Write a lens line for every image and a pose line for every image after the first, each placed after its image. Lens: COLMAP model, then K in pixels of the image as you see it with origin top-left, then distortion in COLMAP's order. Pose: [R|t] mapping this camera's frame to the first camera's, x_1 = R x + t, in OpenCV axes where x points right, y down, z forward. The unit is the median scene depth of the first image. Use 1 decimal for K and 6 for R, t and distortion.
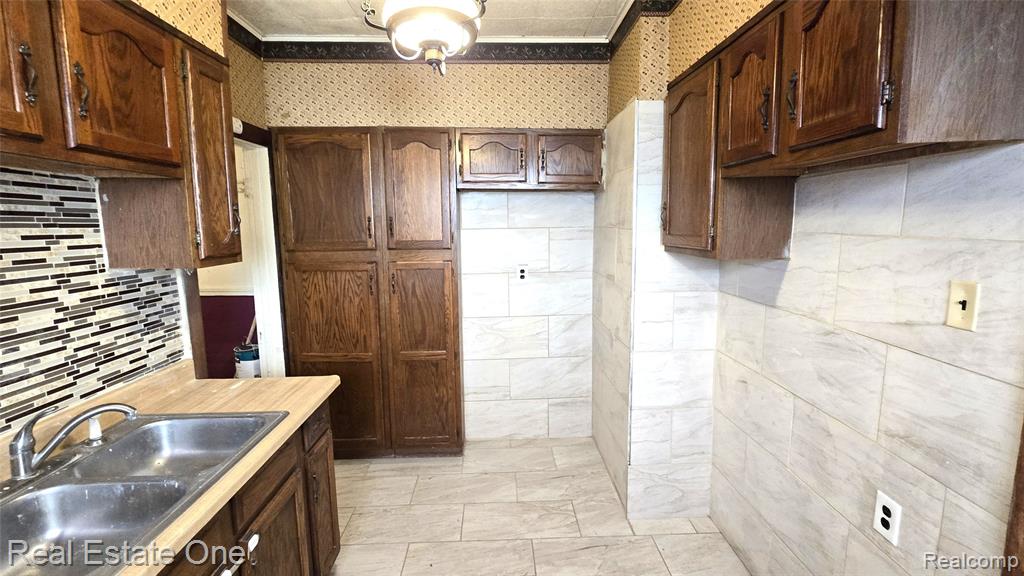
lens RADIAL K [[457.0, 0, 511.8], [0, 457.0, 285.1], [0, 0, 1]] dist [-0.003263, 0.000245]
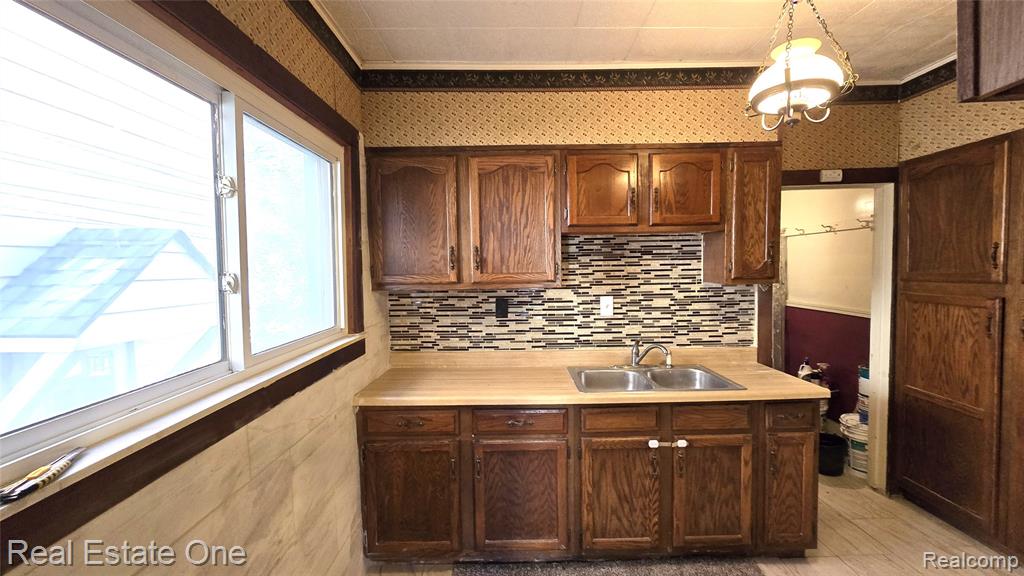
lens RADIAL K [[425.0, 0, 512.7], [0, 425.0, 285.0], [0, 0, 1]] dist [0.000245, 0.000943]
pose [[-0.043268, 0.052582, -0.997679, 0.860638], [-0.112010, 0.992063, 0.057144, -0.036720], [0.992765, 0.114223, -0.037035, 0.308461]]
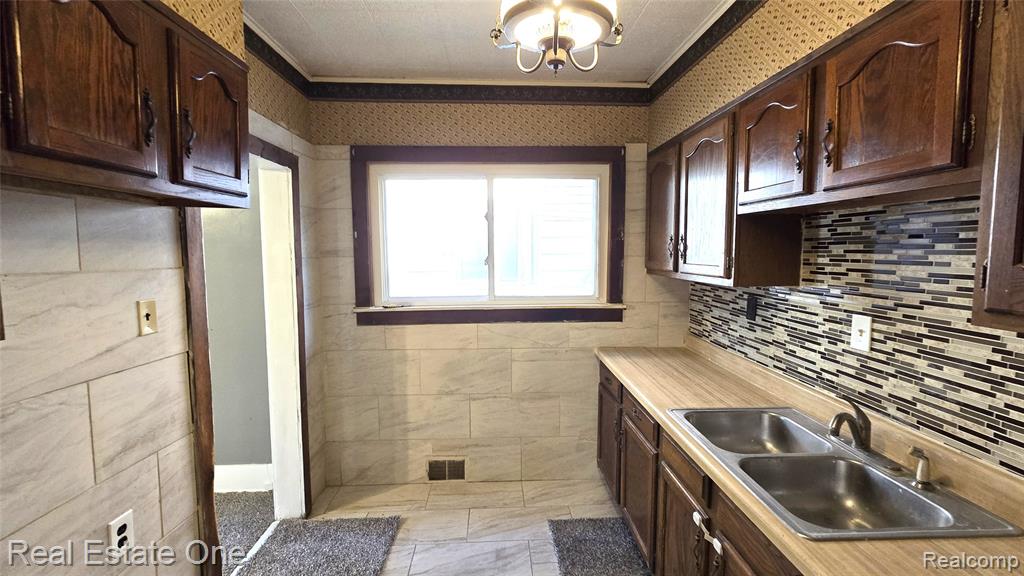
lens RADIAL K [[425.0, 0, 507.4], [0, 425.0, 281.8], [0, 0, 1]] dist [0.000245, 0.000943]
pose [[-0.999960, 0.008402, 0.003165, -0.065415], [0.008873, 0.978691, 0.205148, -0.220156], [-0.001374, 0.205167, -0.978726, 1.577339]]
